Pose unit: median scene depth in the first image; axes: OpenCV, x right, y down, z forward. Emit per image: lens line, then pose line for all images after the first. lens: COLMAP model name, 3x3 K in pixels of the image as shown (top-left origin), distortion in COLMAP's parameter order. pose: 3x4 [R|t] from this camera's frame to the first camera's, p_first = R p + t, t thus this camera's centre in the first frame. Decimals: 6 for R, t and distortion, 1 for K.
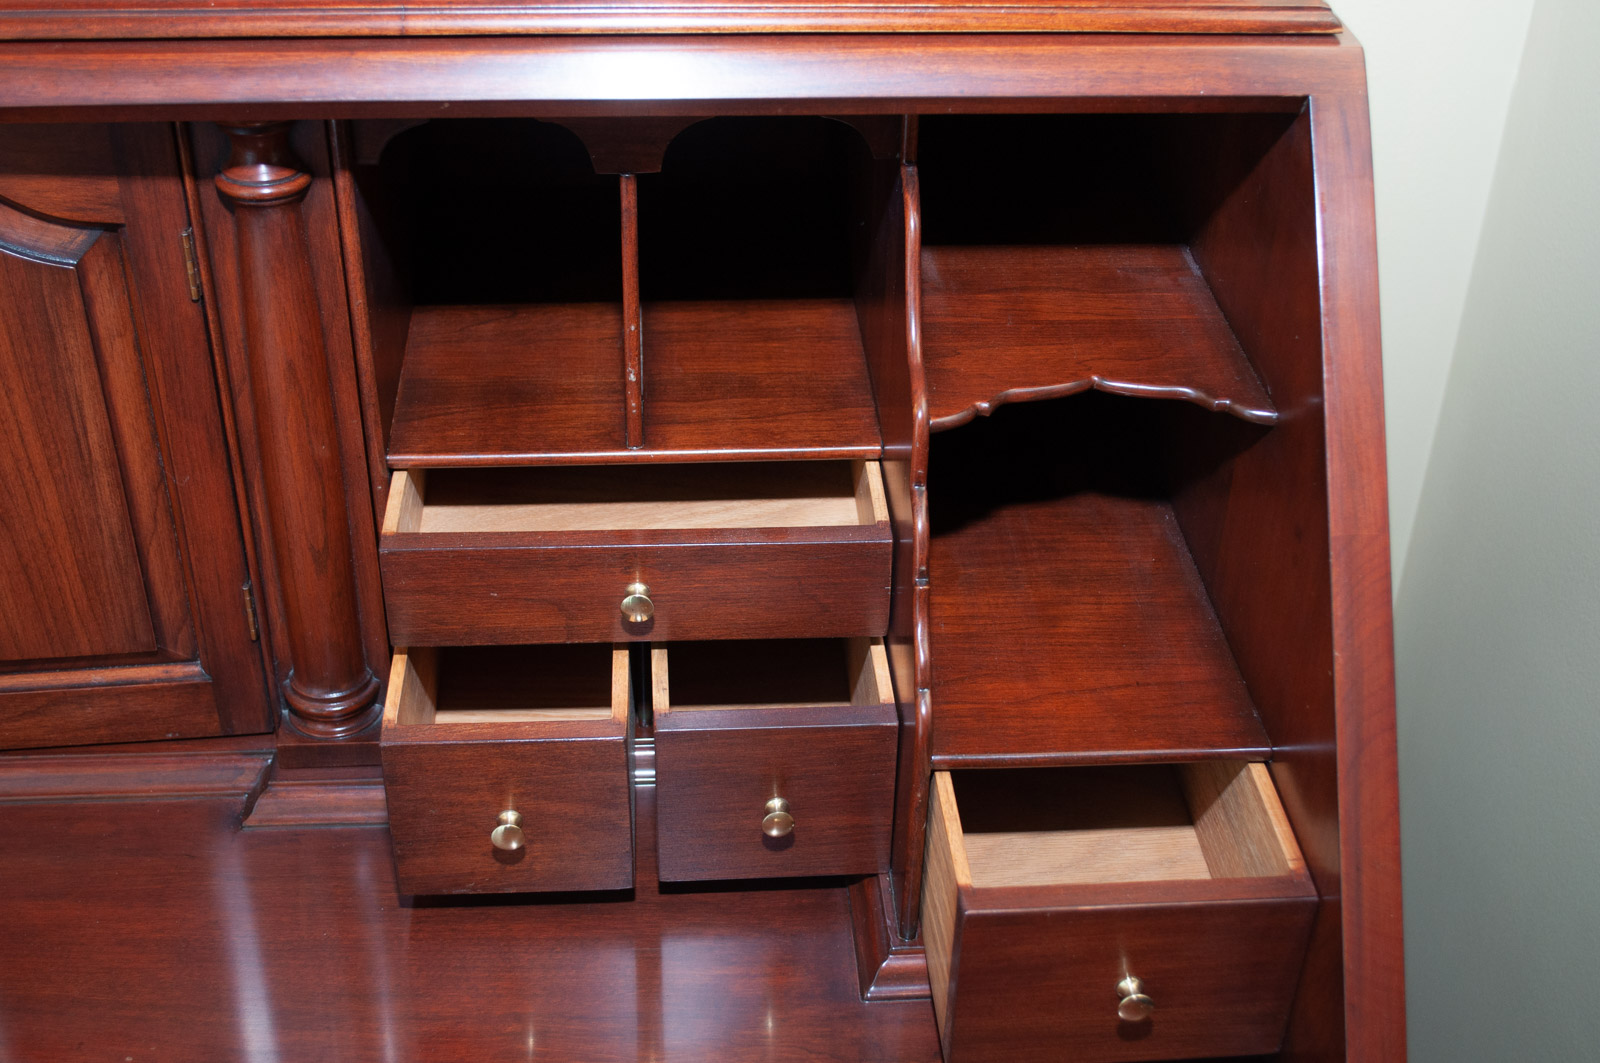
lens RADIAL K [[1970.7, 0, 800.5], [0, 1970.7, 538.6], [0, 0, 1]] dist [-0.039514, 0.000000]
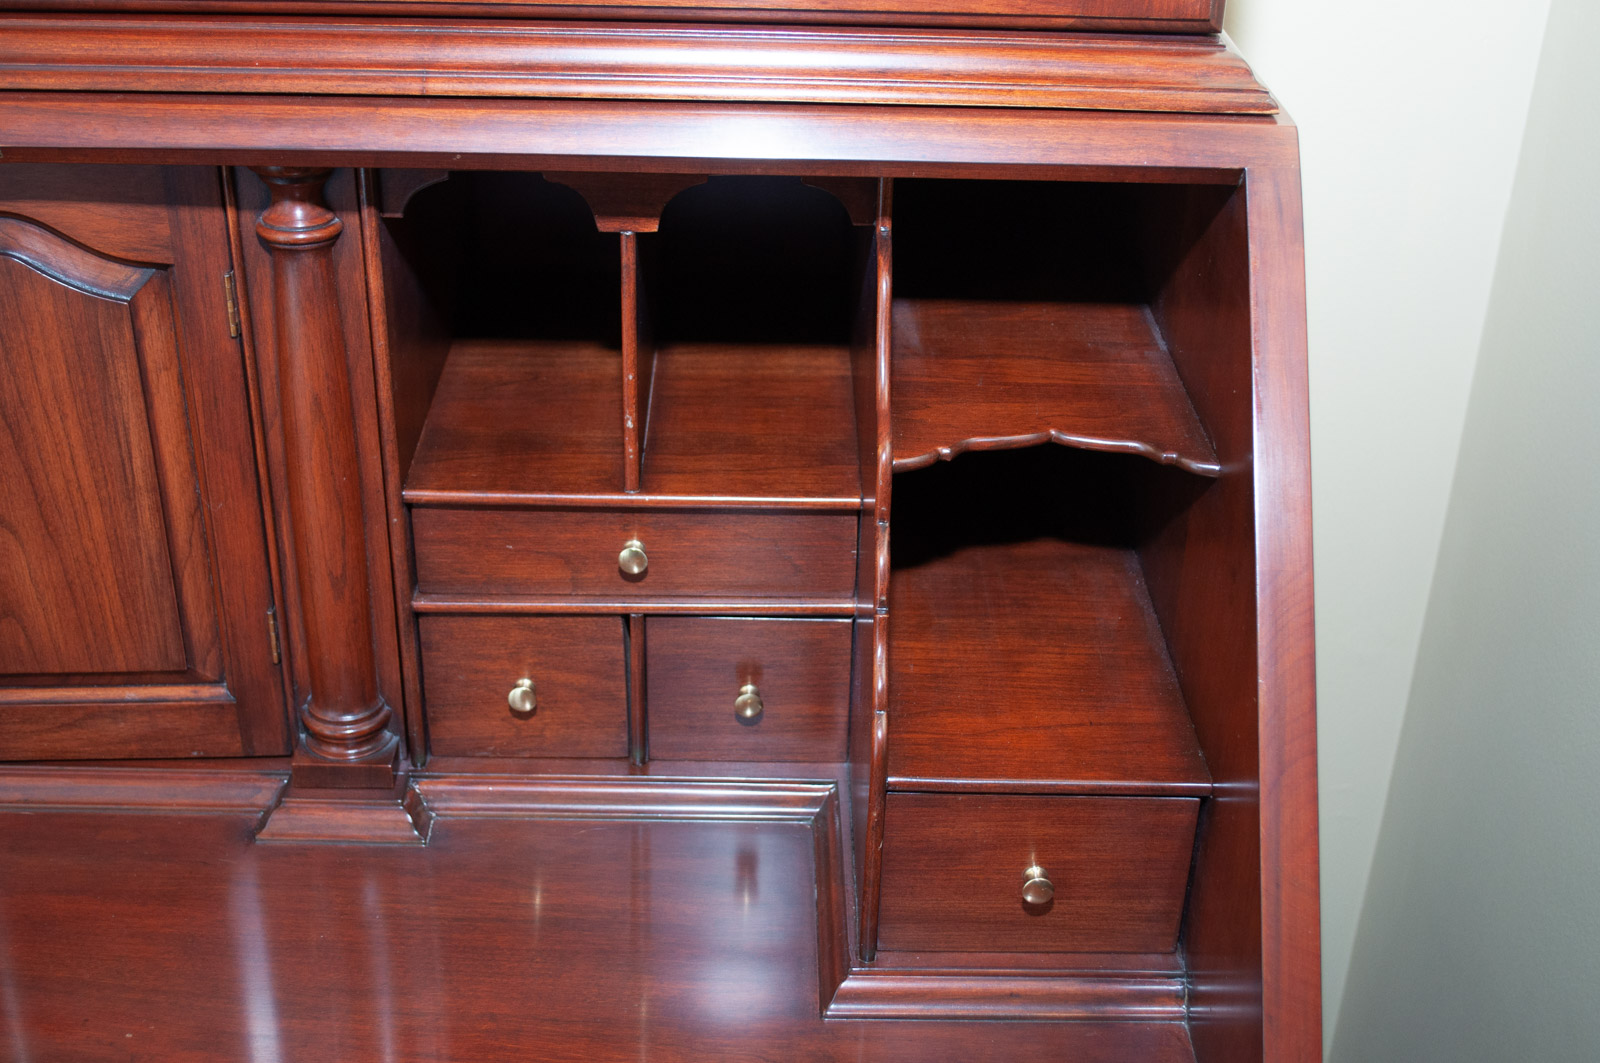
lens RADIAL K [[1970.7, 0, 795.7], [0, 1970.7, 533.3], [0, 0, 1]] dist [-0.039514, 0.000000]
pose [[0.998143, 0.031674, -0.052026, 0.065737], [-0.036353, 0.995133, -0.091589, 0.075840], [0.048872, 0.093310, 0.994437, -0.069382]]
